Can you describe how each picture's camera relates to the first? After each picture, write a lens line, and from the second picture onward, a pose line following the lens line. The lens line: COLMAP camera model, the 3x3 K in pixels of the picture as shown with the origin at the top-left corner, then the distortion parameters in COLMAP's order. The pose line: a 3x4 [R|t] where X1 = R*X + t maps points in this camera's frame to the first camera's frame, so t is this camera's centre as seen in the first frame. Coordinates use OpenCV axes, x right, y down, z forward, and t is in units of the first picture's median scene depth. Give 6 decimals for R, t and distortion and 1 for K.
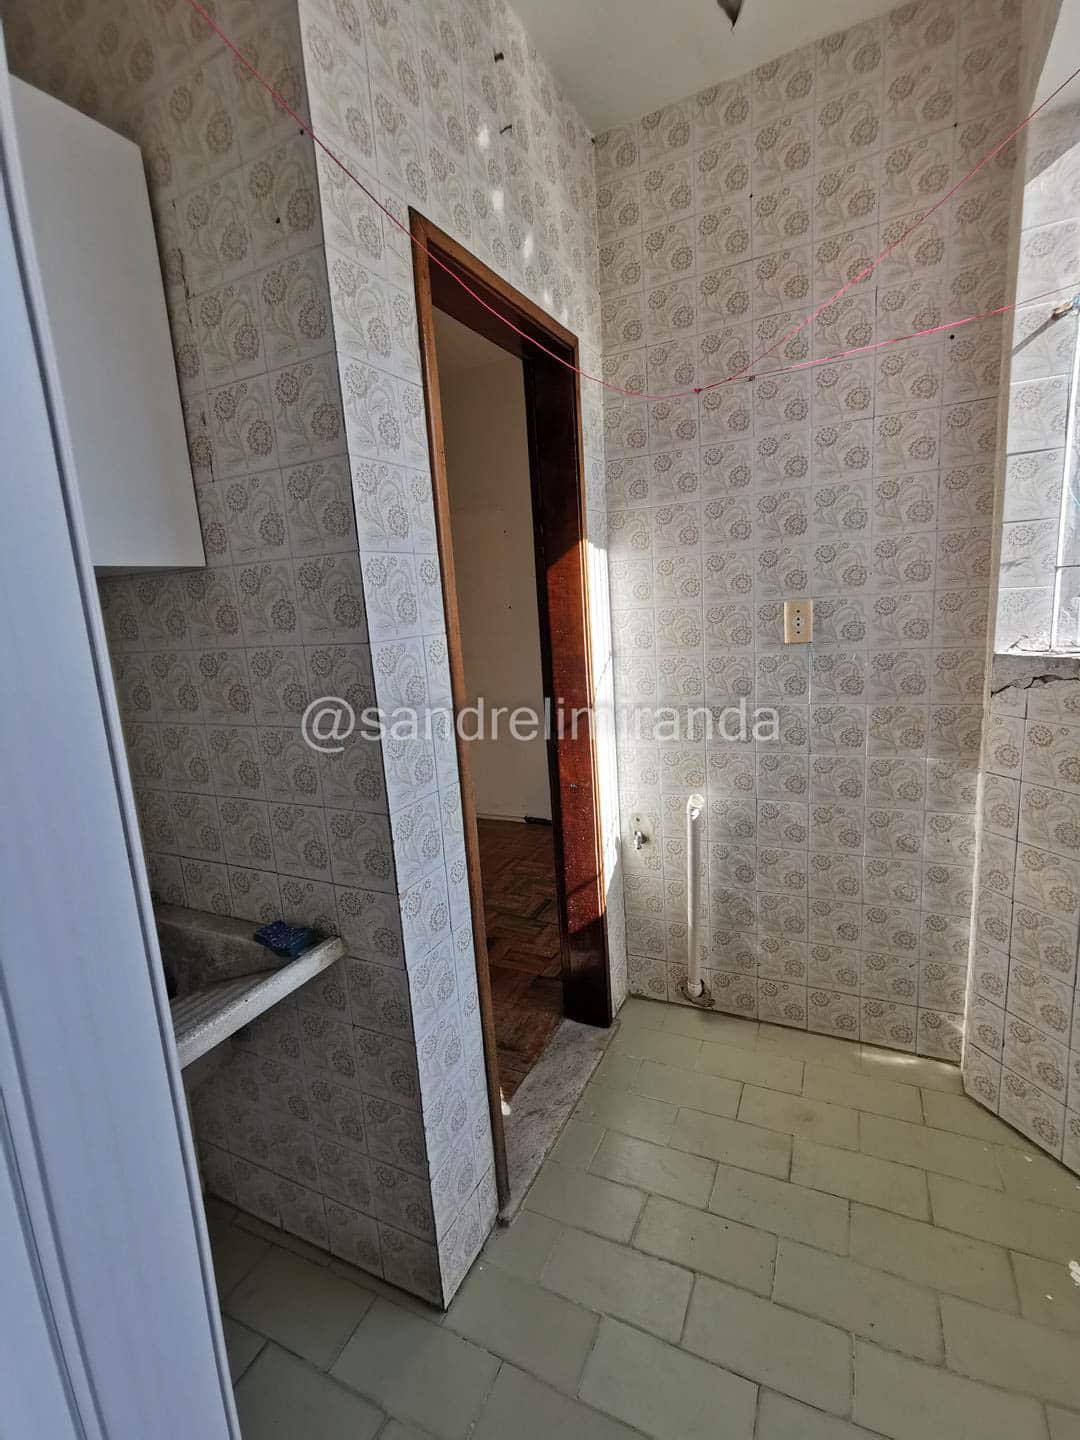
lens RADIAL K [[670.7, 0, 546.1], [0, 670.7, 722.1], [0, 0, 1]] dist [0.002002, 0.006915]
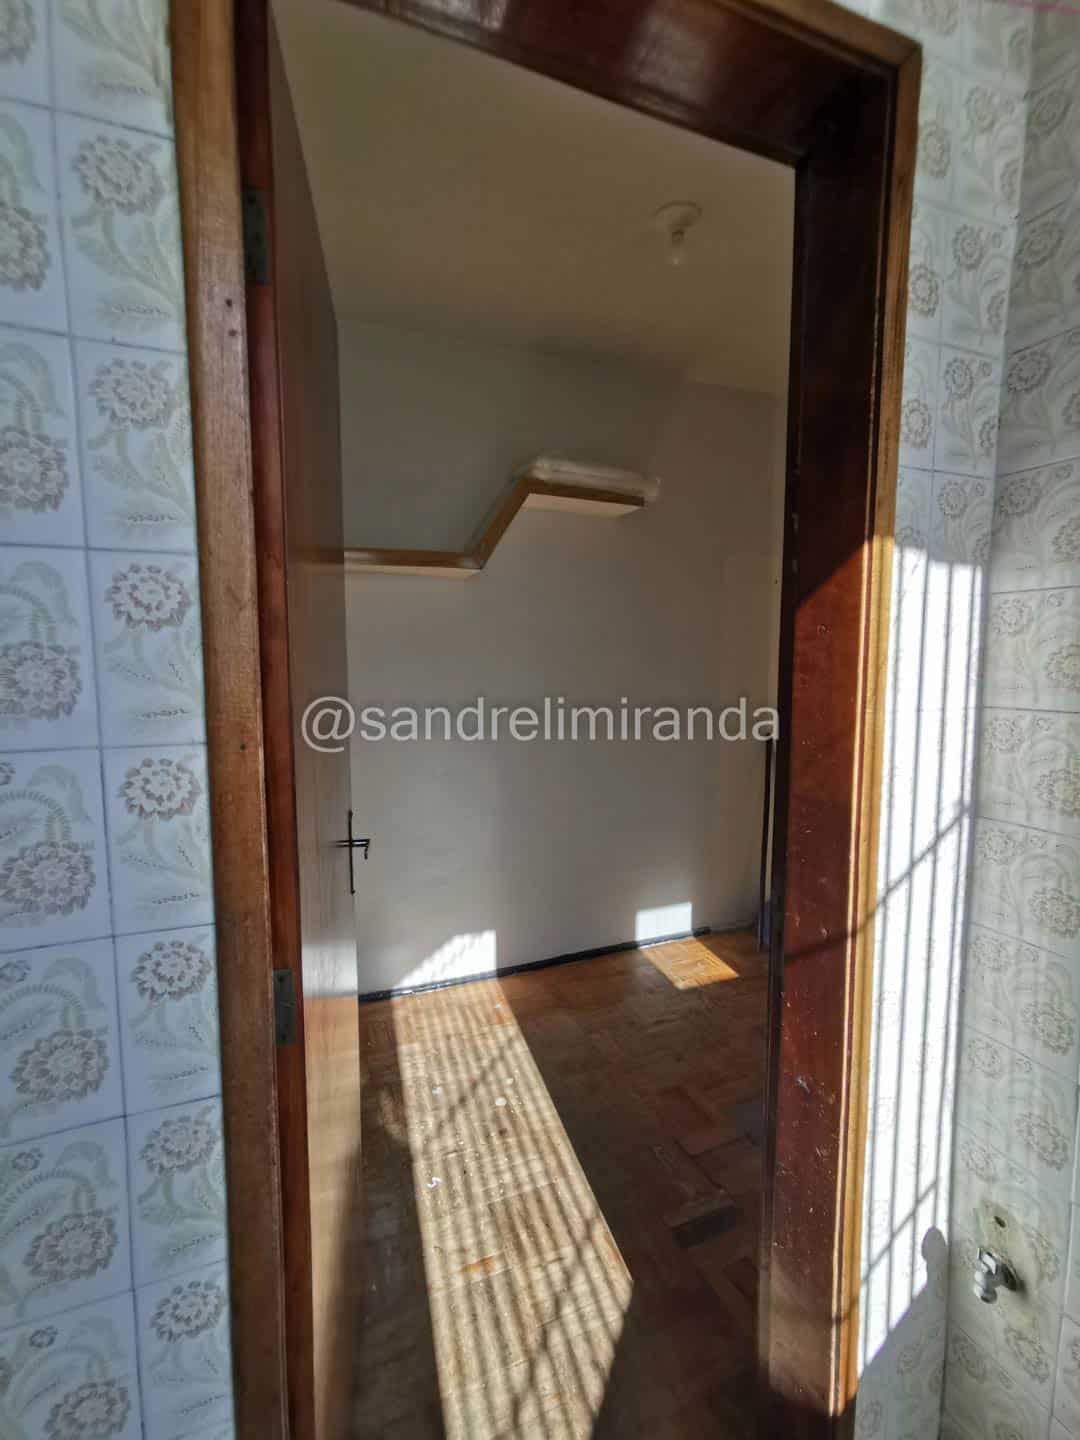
lens RADIAL K [[670.7, 0, 546.1], [0, 670.7, 722.1], [0, 0, 1]] dist [0.002002, 0.006915]
pose [[0.749074, 0.126507, -0.650296, 0.177816], [-0.167895, 0.985804, -0.001621, -0.117087], [0.640859, 0.110396, 0.759679, 0.533411]]
